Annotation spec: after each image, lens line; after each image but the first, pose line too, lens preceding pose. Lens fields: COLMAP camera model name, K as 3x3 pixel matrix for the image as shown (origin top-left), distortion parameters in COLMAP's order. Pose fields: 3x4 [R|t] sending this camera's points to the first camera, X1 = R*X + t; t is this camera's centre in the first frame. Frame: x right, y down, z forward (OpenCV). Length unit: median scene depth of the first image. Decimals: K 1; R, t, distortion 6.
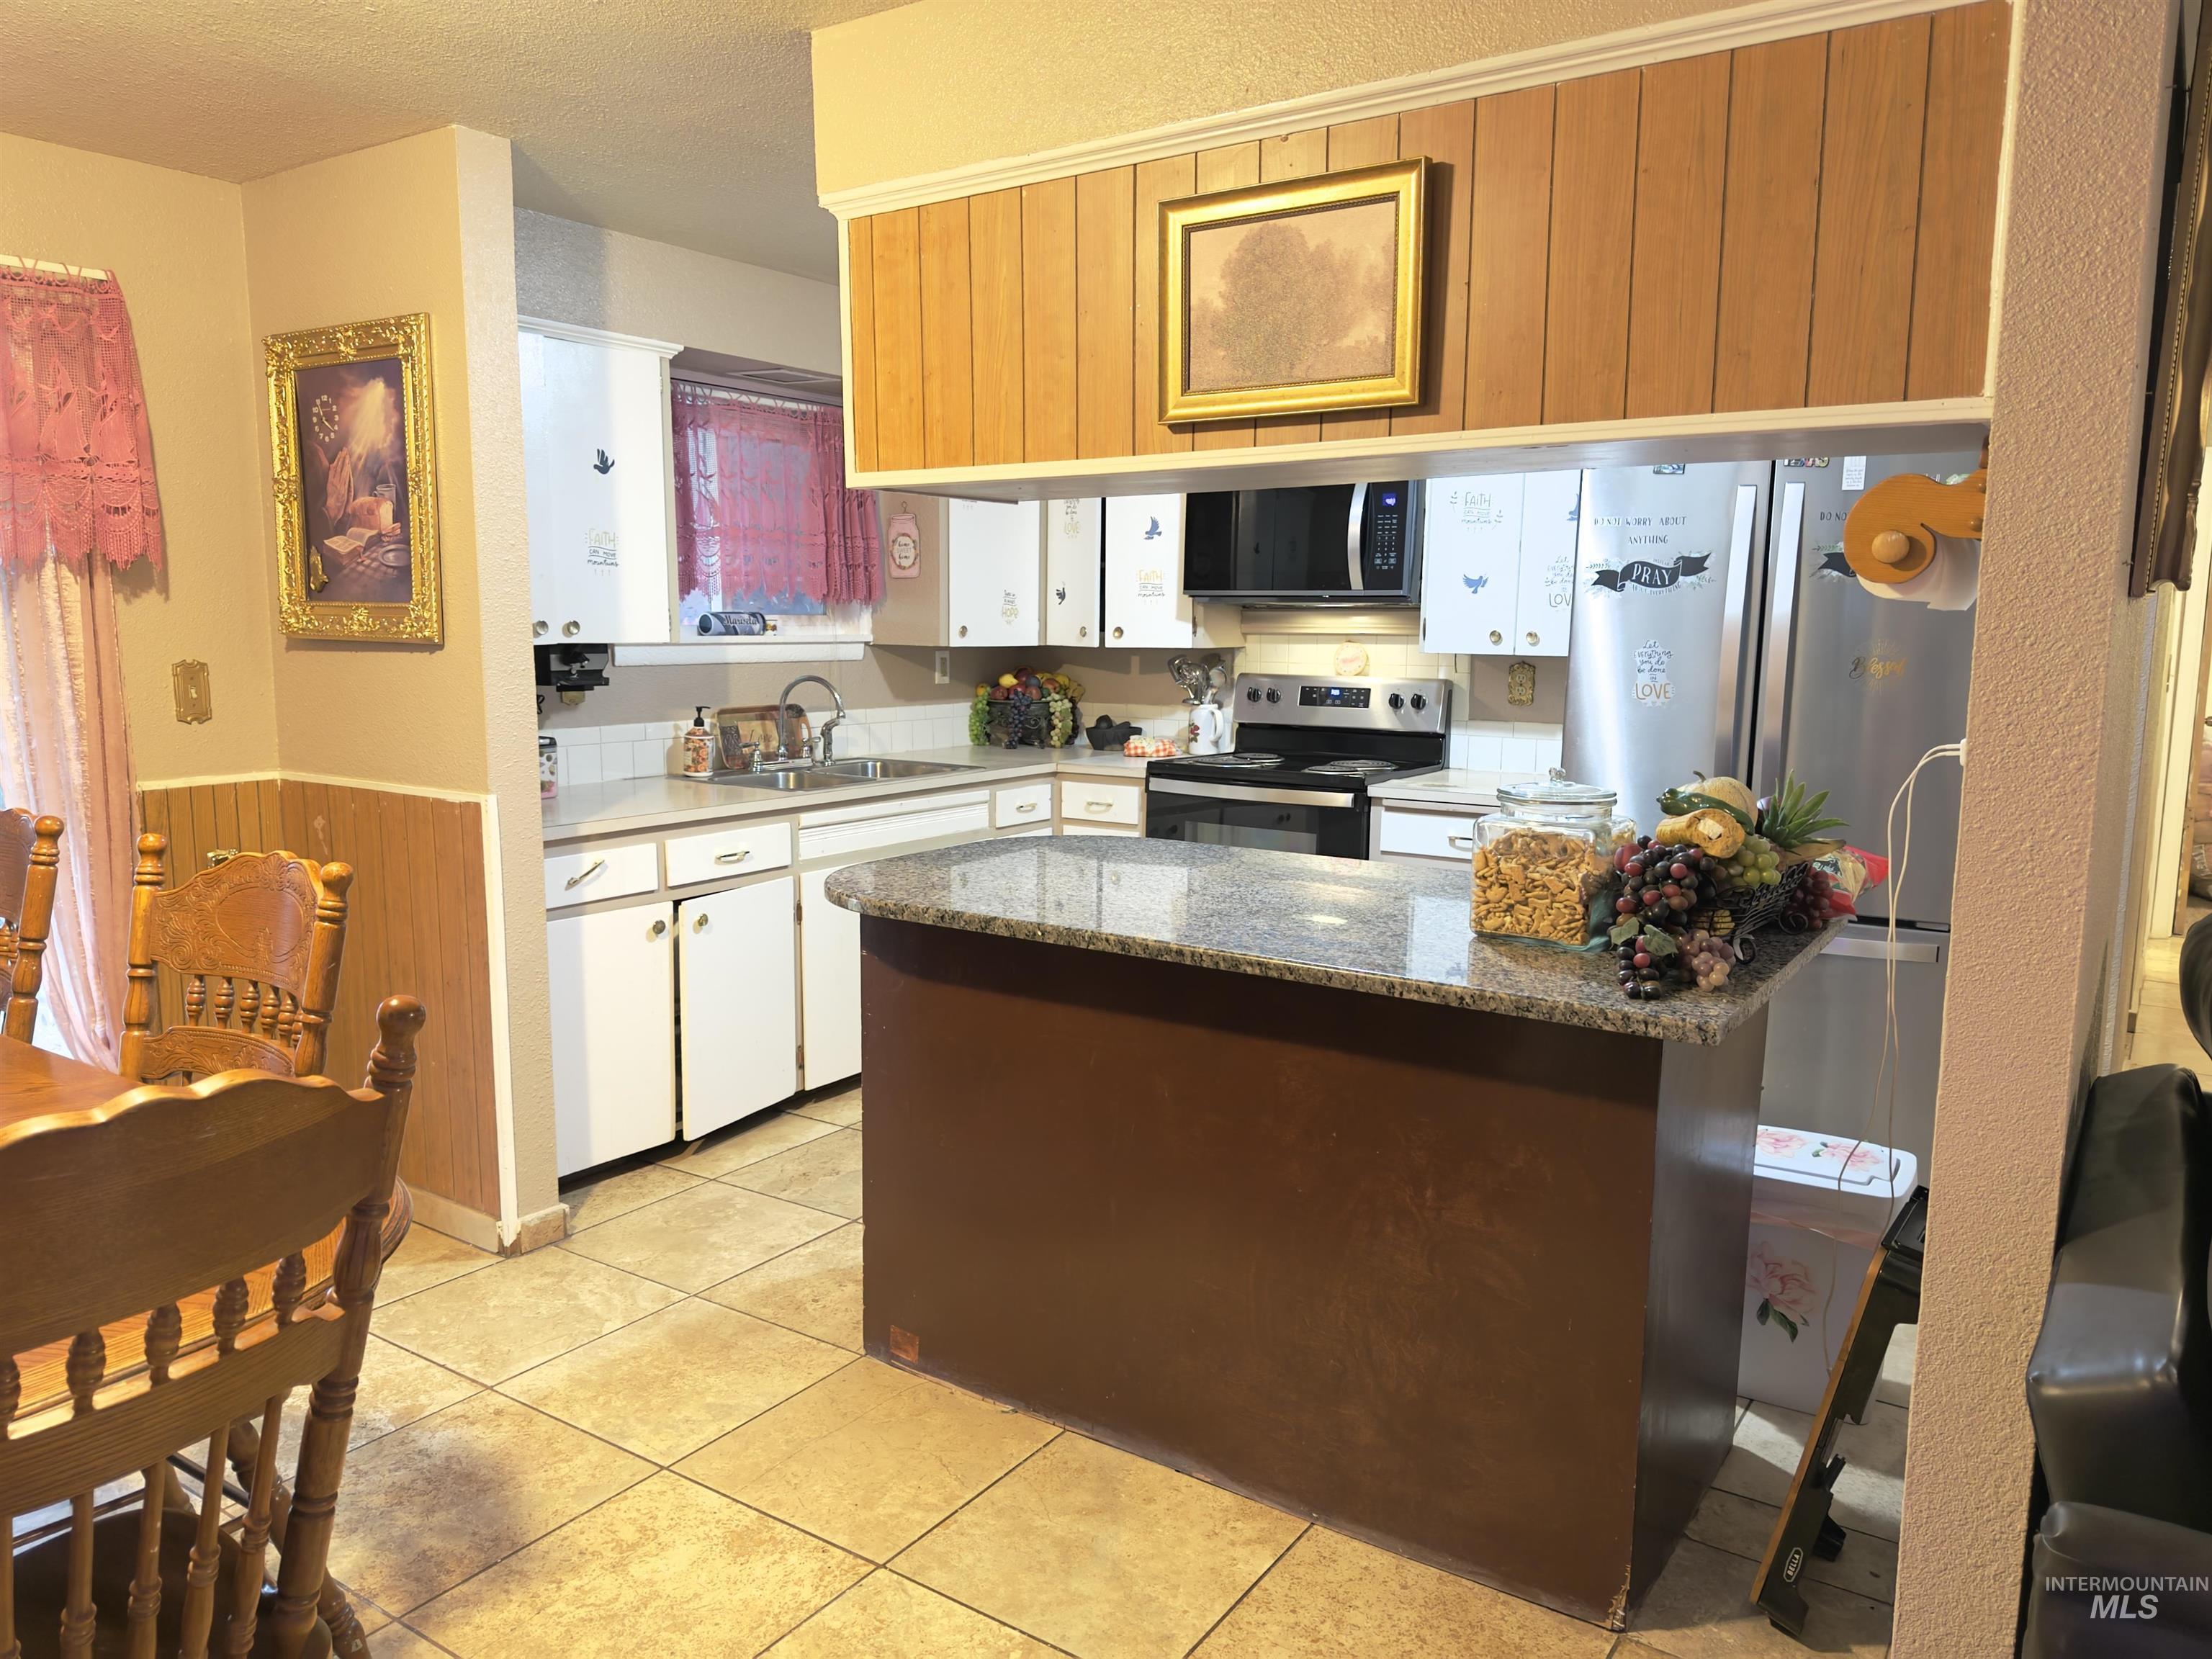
lens RADIAL K [[1586.0, 0, 1110.3], [0, 1586.0, 829.7], [0, 0, 1]] dist [0.052289, -0.068134]
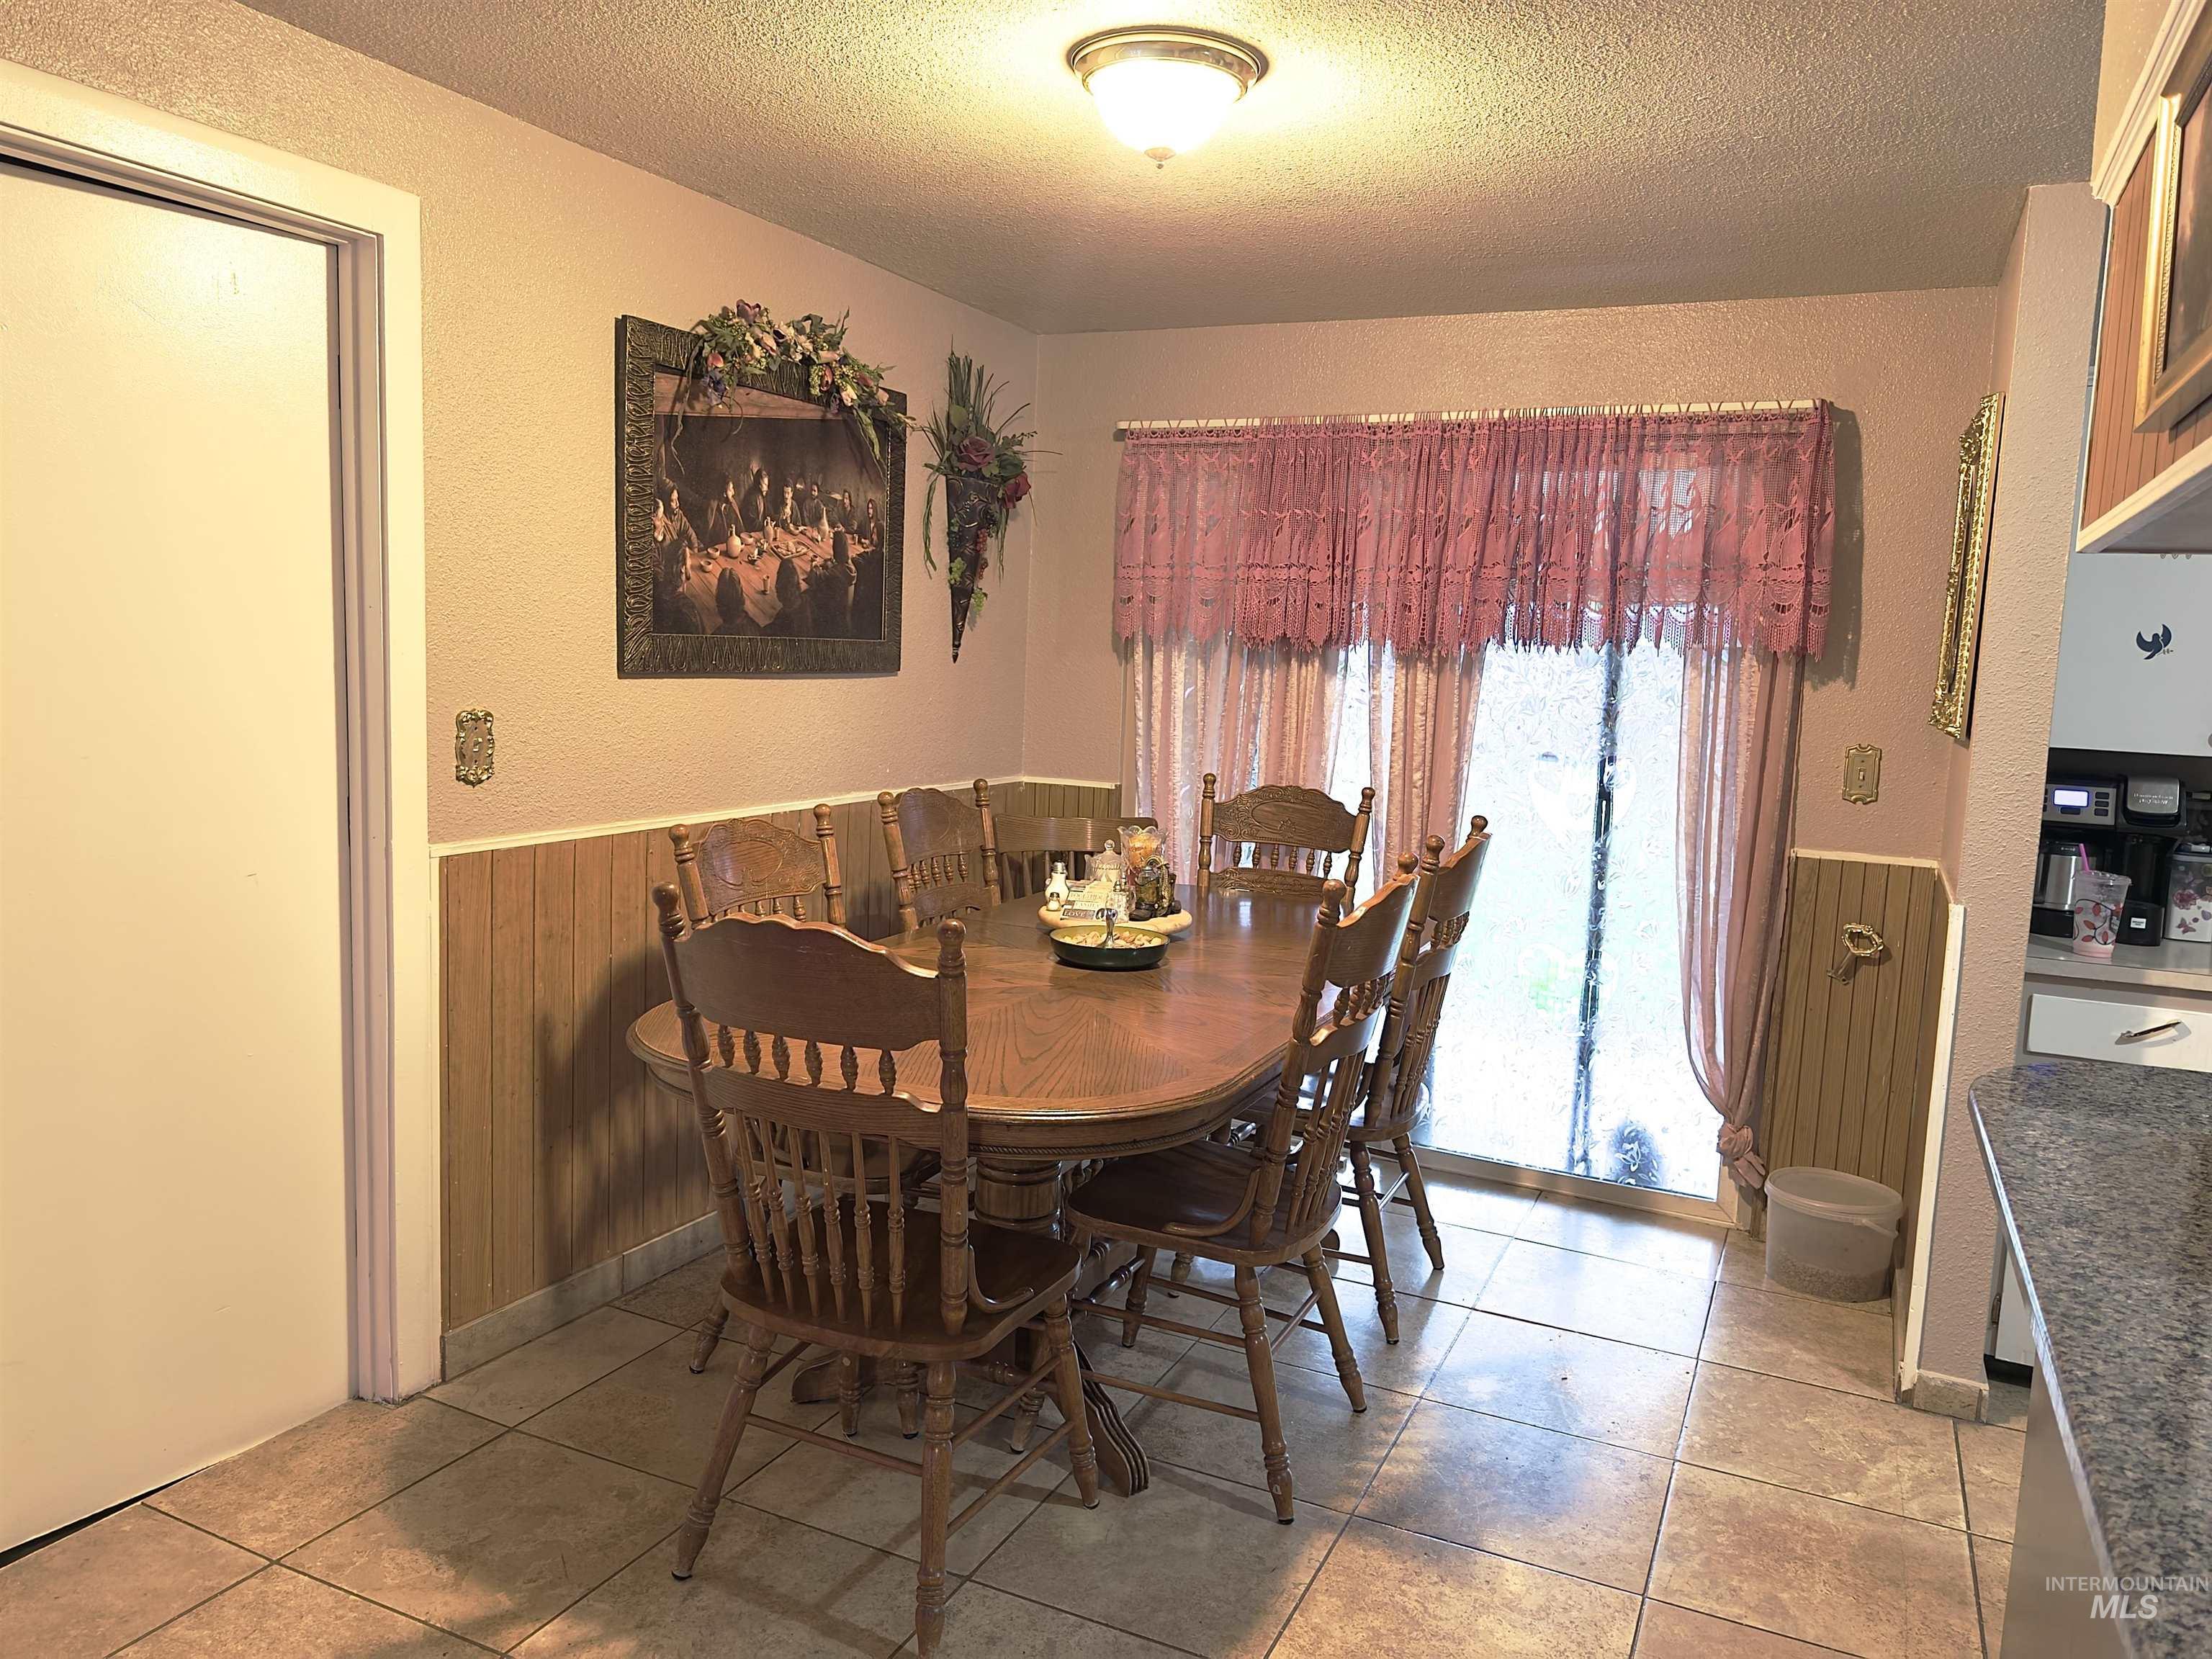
lens RADIAL K [[1586.0, 0, 1092.3], [0, 1586.0, 828.5], [0, 0, 1]] dist [0.052289, -0.068134]
pose [[0.129922, 0.111845, -0.985196, 0.436085], [-0.169652, 0.981473, 0.089050, -0.060682], [0.976903, 0.155571, 0.146490, 0.359719]]
